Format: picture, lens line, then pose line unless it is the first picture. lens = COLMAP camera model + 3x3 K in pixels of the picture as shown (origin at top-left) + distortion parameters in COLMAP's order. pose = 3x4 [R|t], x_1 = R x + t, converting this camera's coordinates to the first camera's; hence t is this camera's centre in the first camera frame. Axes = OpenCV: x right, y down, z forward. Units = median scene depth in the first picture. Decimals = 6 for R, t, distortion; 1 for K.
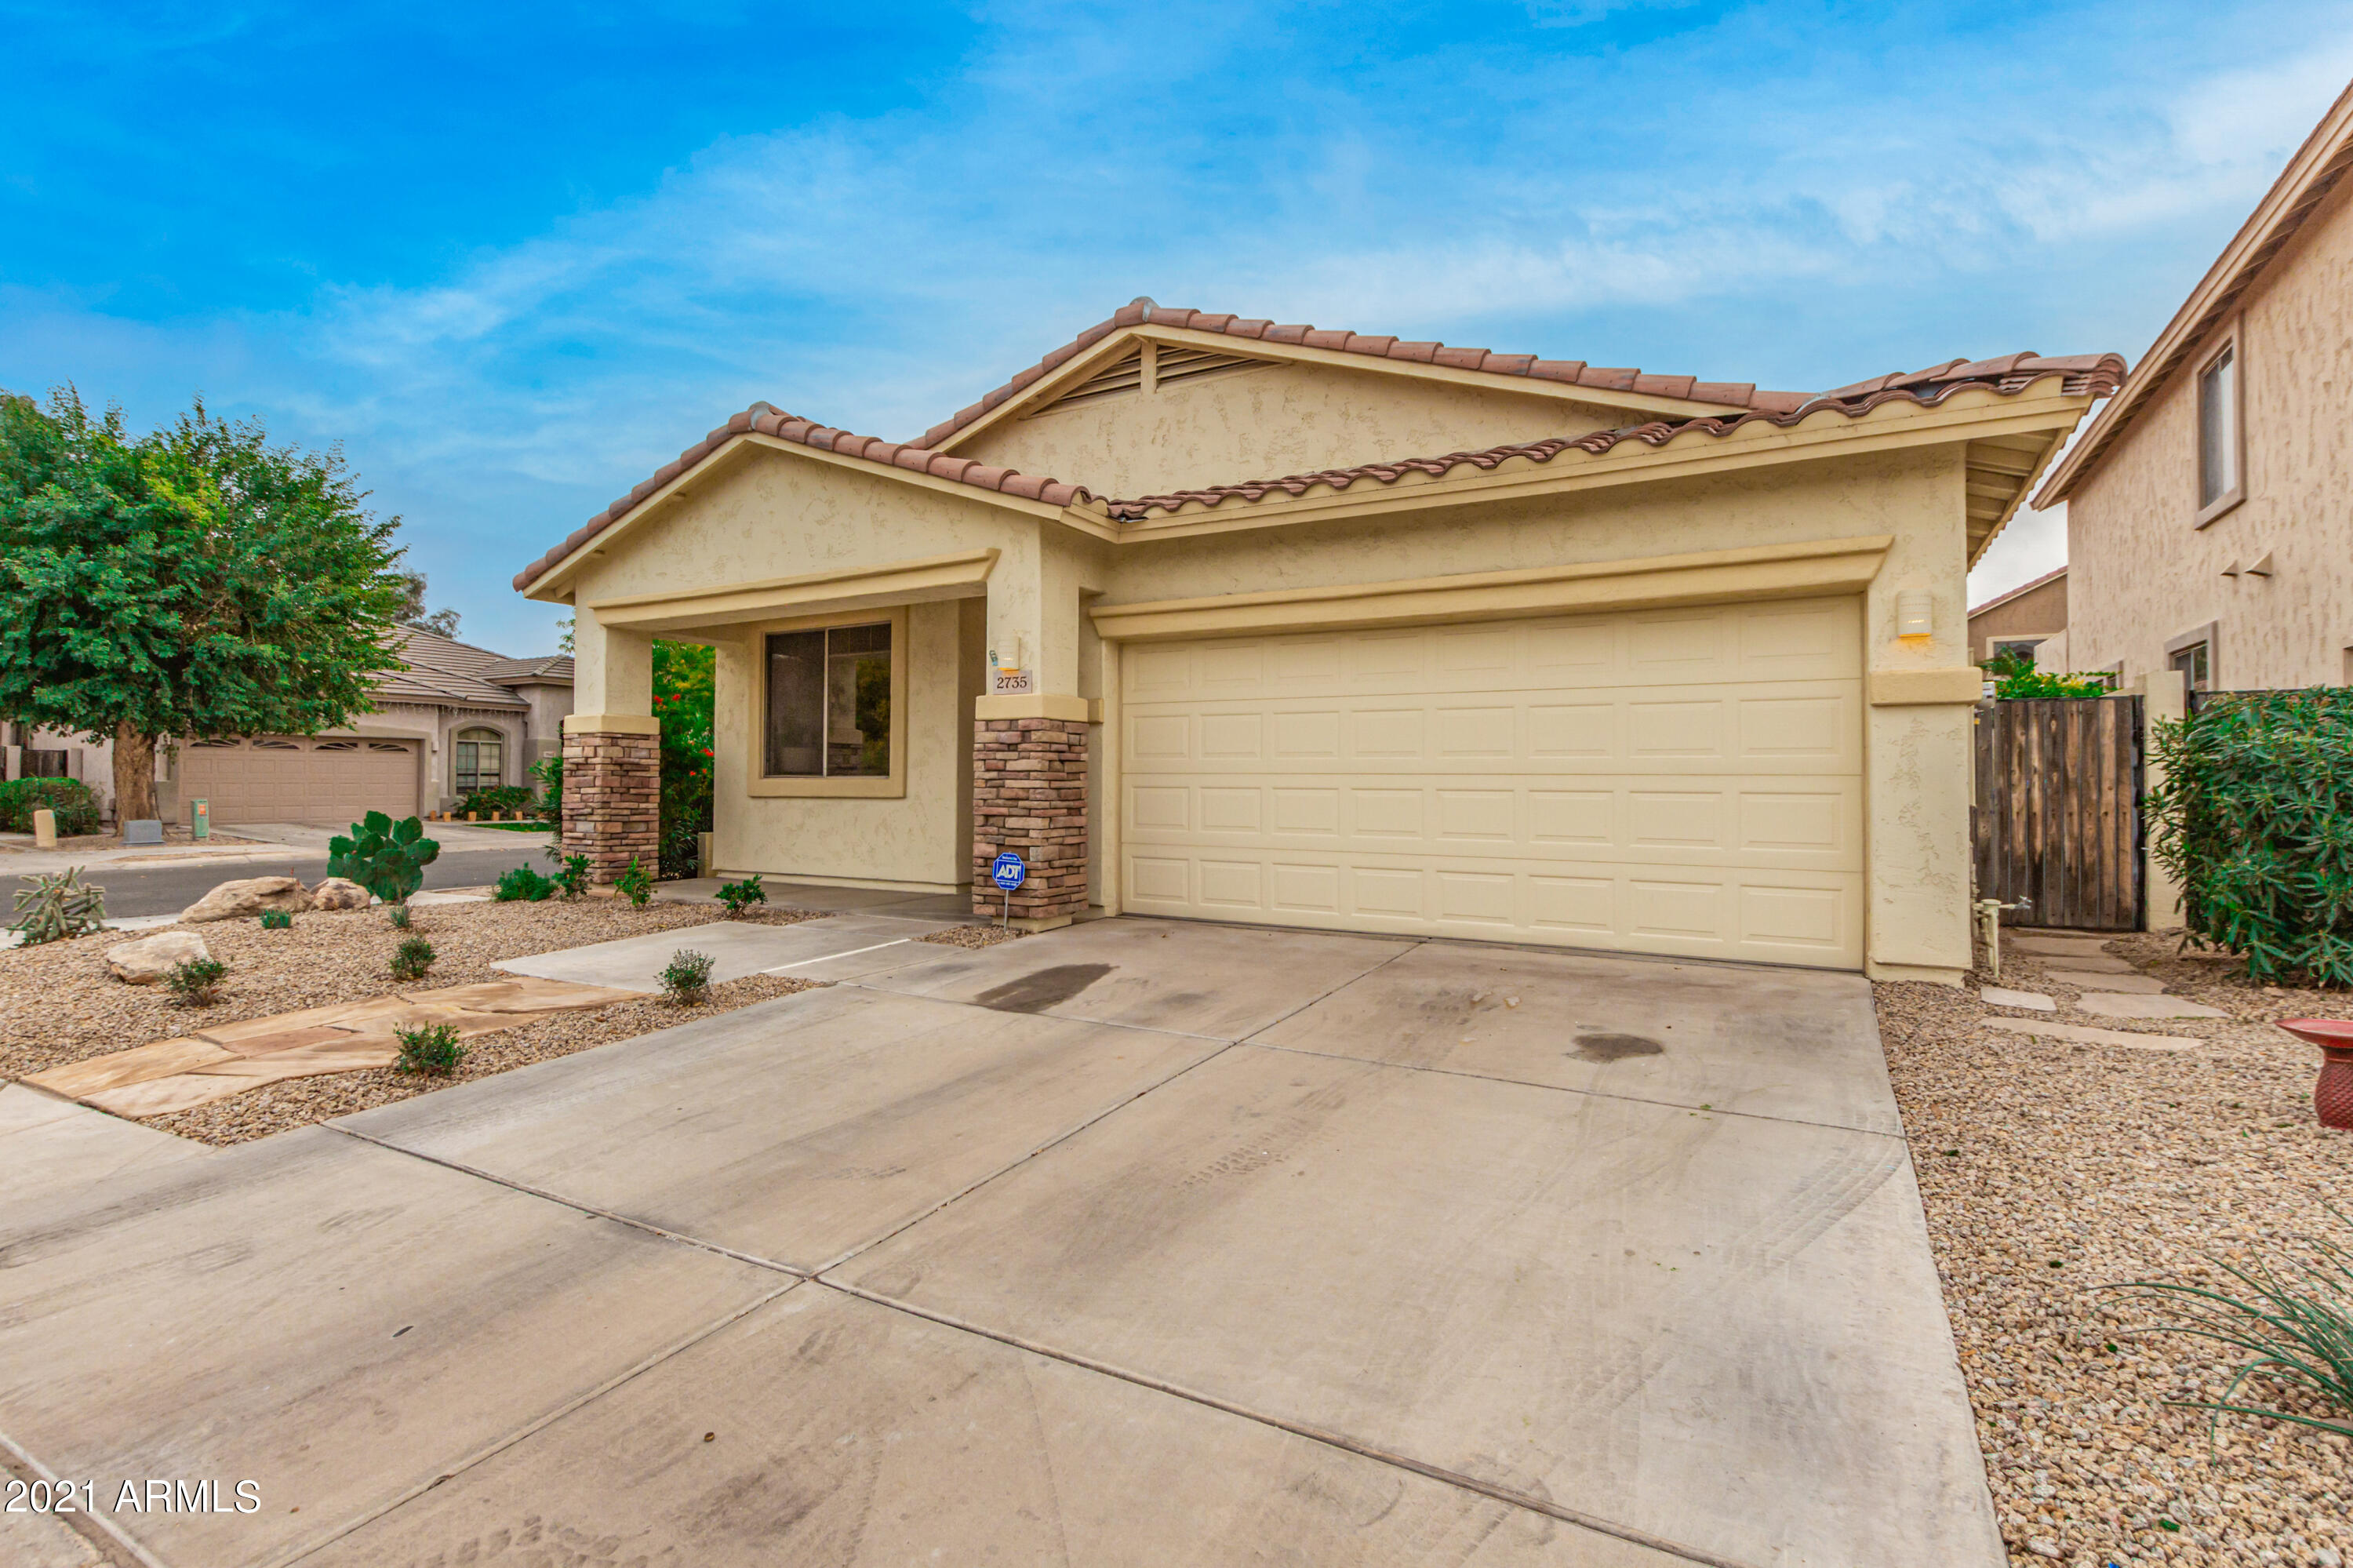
lens RADIAL K [[1097.9, 0, 1180.2], [0, 1097.9, 771.0], [0, 0, 1]] dist [-0.001054, -0.000501]
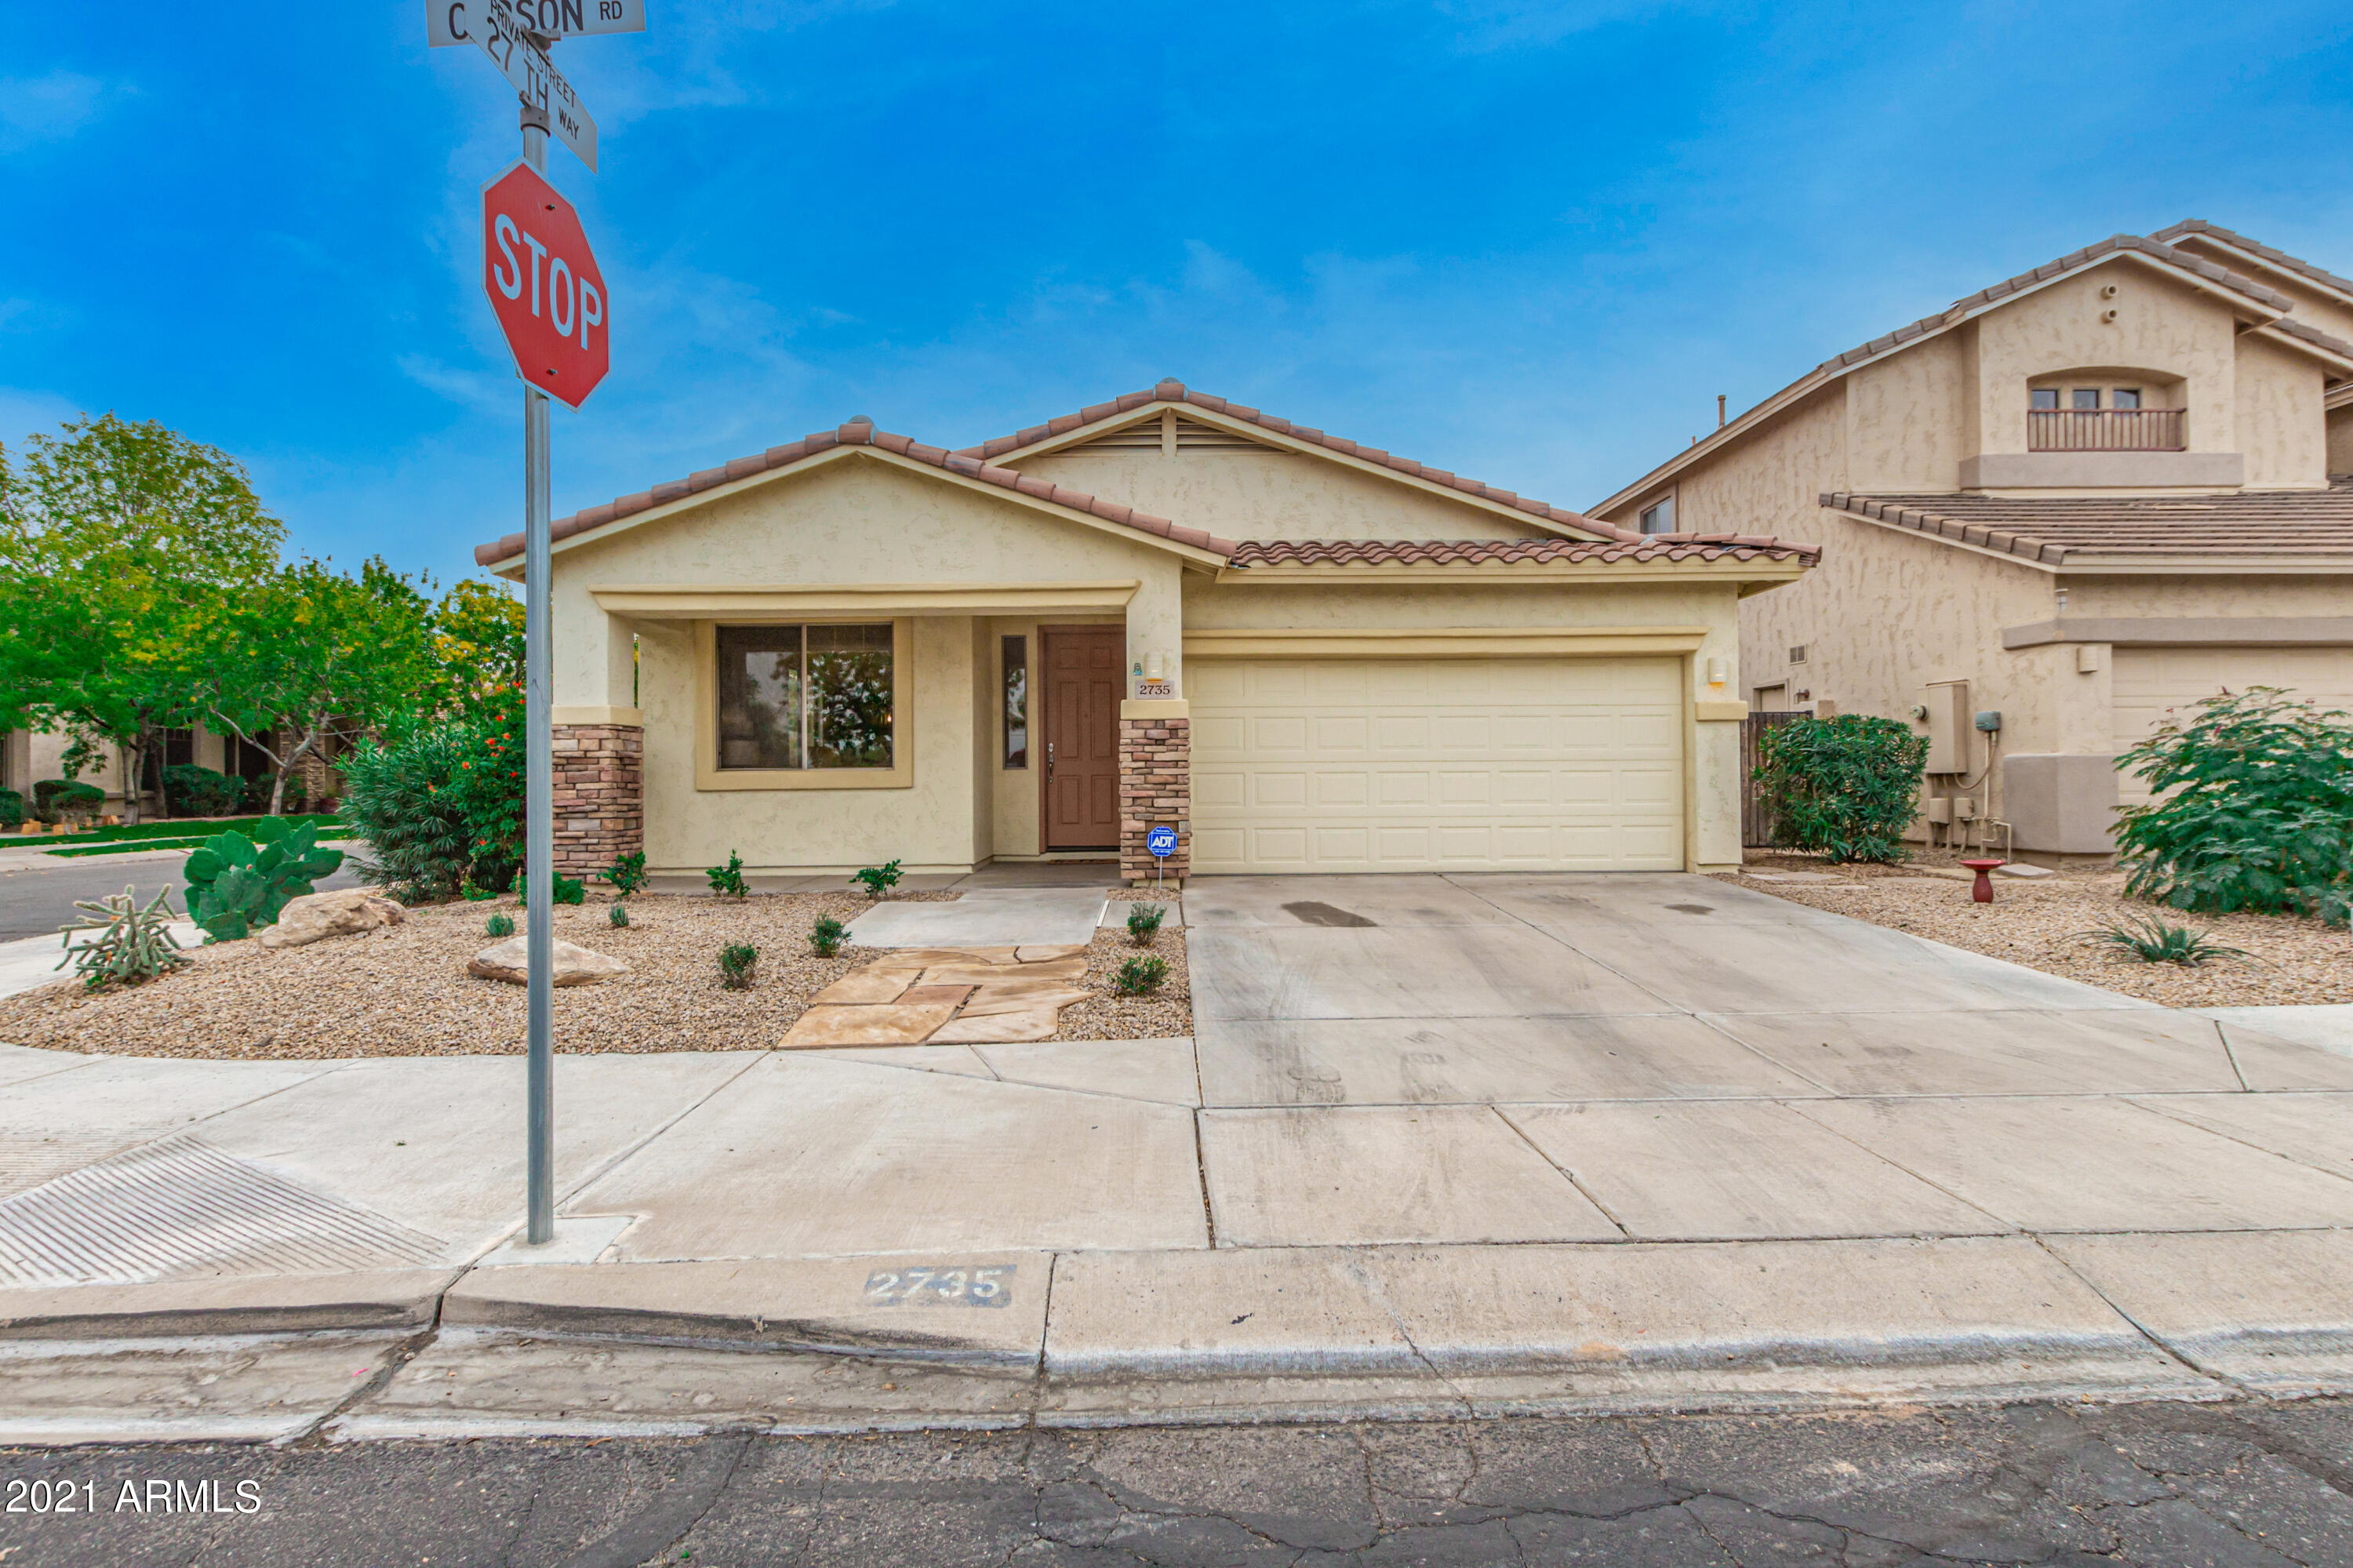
lens RADIAL K [[1097.9, 0, 1182.0], [0, 1097.9, 779.6], [0, 0, 1]] dist [-0.001054, -0.000501]
pose [[0.860743, -0.015201, 0.508812, -0.724407], [0.007252, 0.999819, 0.017602, -0.000943], [-0.508987, -0.011461, 0.860698, -0.081438]]
